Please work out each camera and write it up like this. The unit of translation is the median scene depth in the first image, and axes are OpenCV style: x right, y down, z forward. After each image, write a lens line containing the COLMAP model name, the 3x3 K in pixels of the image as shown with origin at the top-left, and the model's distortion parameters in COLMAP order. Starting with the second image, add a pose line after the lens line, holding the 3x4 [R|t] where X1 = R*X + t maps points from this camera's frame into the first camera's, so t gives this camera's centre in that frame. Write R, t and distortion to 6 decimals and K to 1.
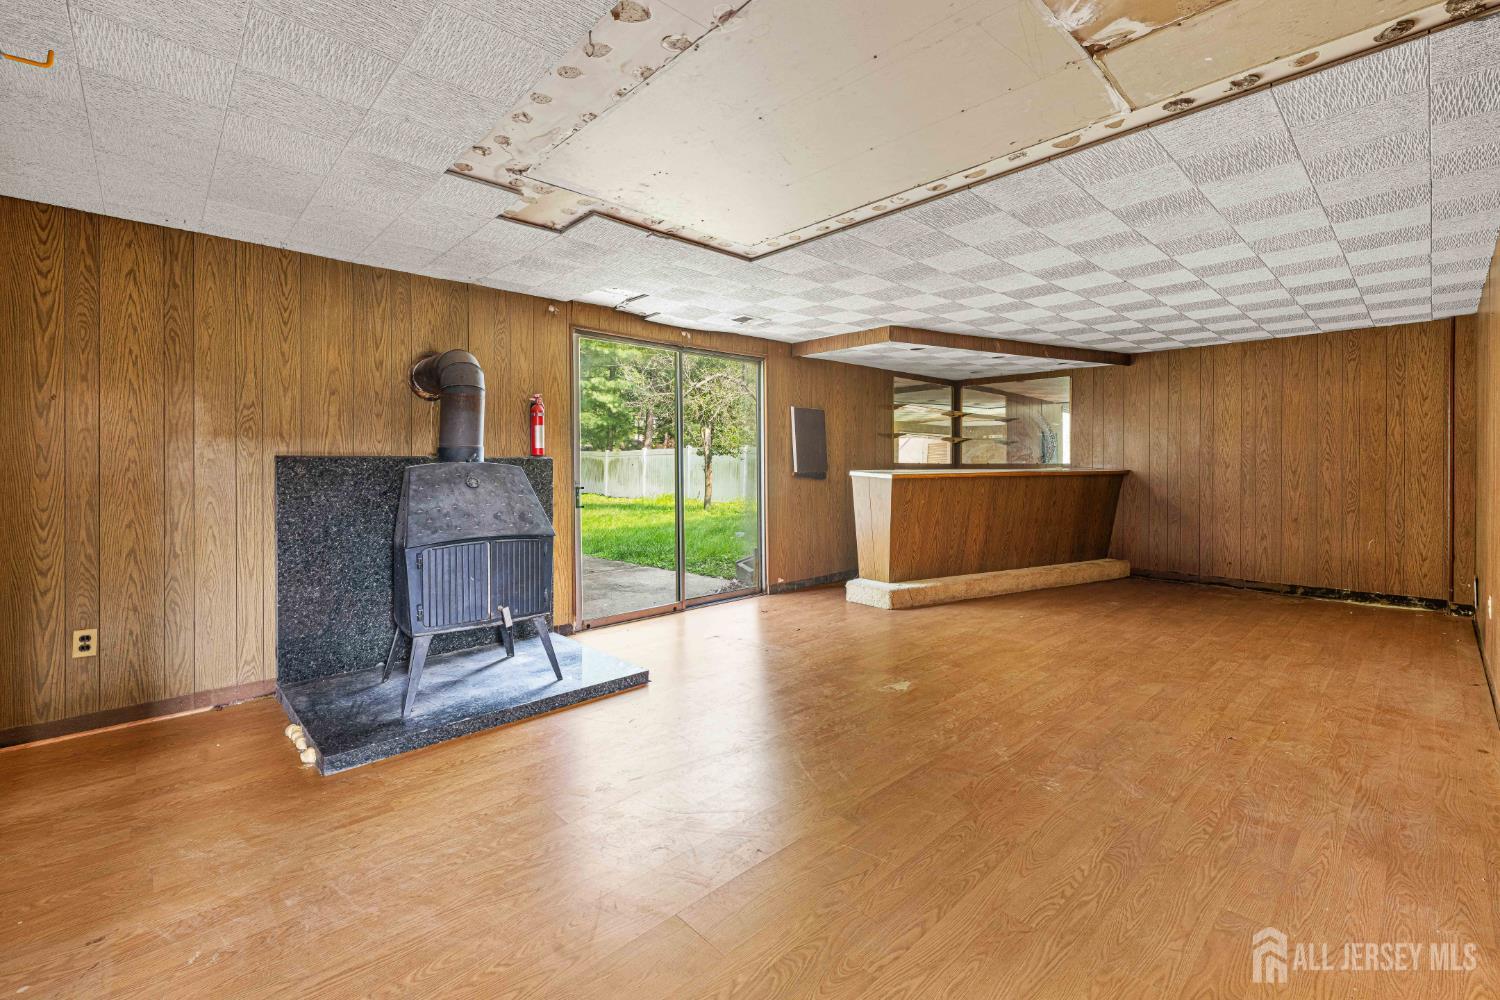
lens RADIAL K [[640.5, 0, 747.1], [0, 640.5, 467.5], [0, 0, 1]] dist [0.000155, 0.000030]
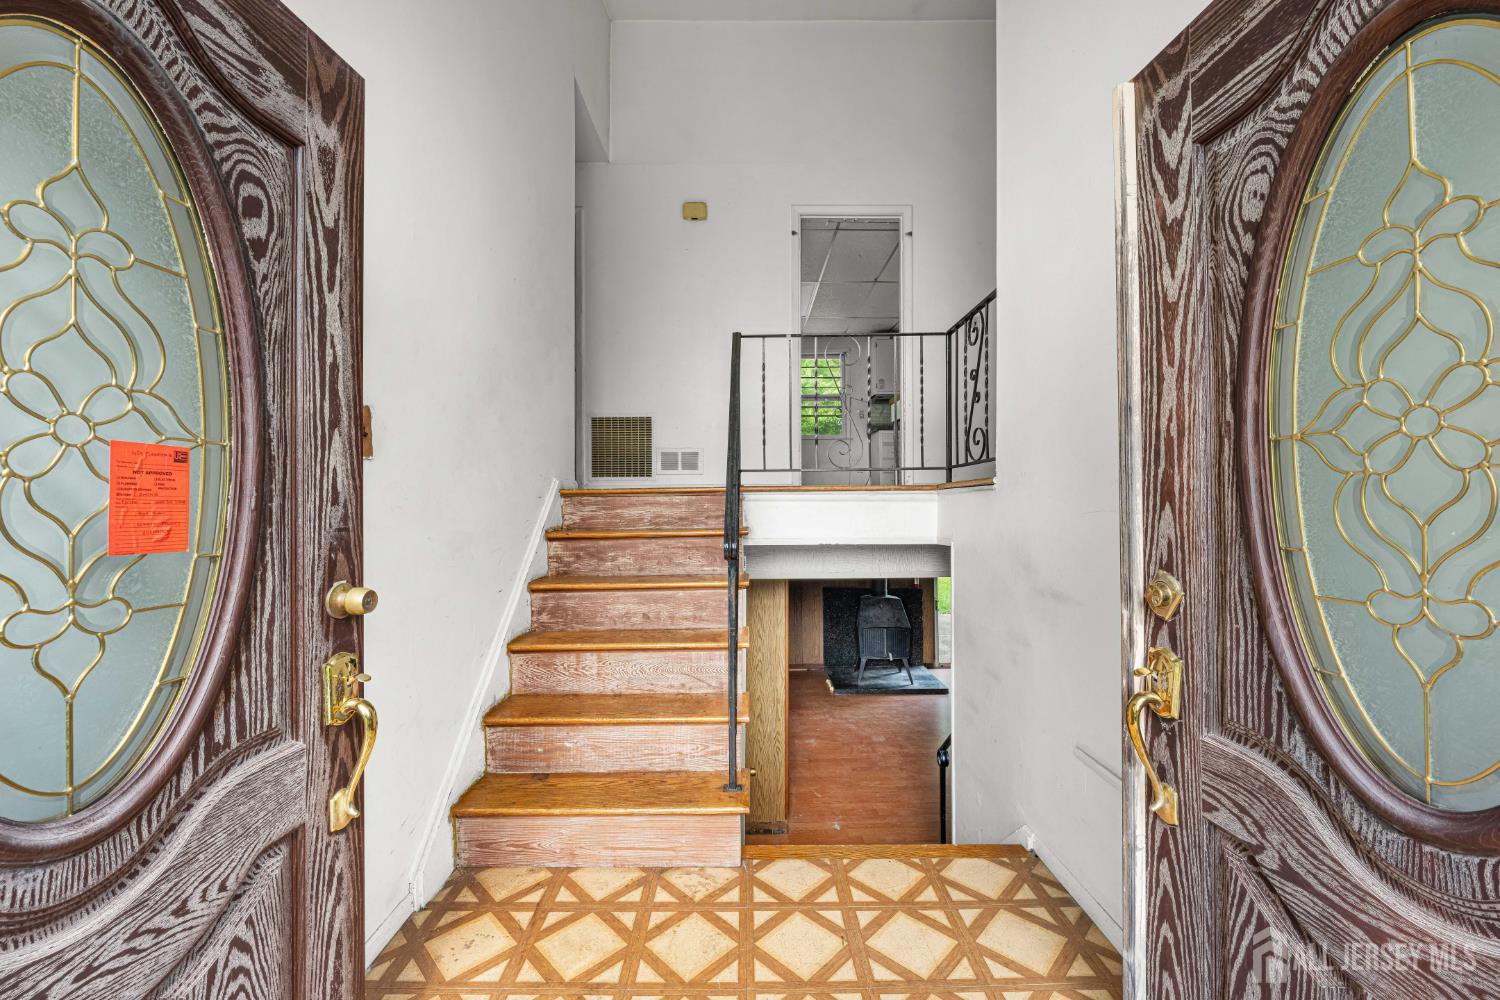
lens RADIAL K [[601.2, 0, 750.0], [0, 601.2, 500.0], [0, 0, 1]] dist [-0.000954, -0.000009]
pose [[0.733117, -0.007458, -0.680062, 0.976462], [0.003655, 0.999969, -0.007026, -0.441006], [0.680093, 0.002665, 0.733121, -1.360327]]
